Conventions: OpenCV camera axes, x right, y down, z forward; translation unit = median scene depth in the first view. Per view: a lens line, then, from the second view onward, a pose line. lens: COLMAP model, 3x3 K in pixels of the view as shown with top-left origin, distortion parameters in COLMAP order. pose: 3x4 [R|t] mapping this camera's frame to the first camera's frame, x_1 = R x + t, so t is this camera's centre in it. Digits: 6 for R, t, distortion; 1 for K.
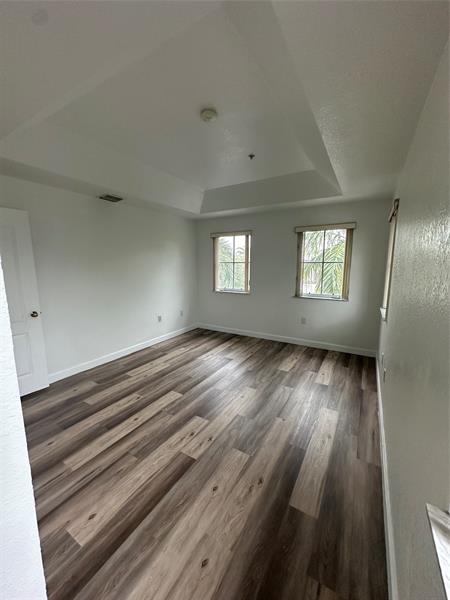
lens RADIAL K [[240.9, 0, 223.8], [0, 240.9, 302.7], [0, 0, 1]] dist [-0.001881, 0.001191]
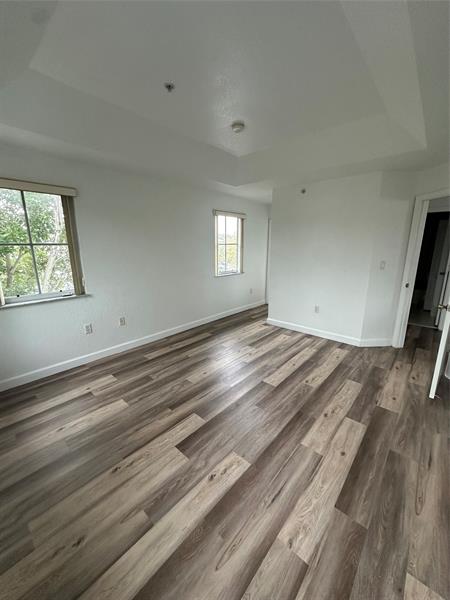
lens RADIAL K [[240.9, 0, 224.0], [0, 240.9, 297.1], [0, 0, 1]] dist [-0.001881, 0.001191]
pose [[-0.982397, -0.038379, 0.182819, -0.222210], [0.032272, 0.929083, 0.368461, -0.365561], [-0.183995, 0.367875, -0.911490, 2.186666]]
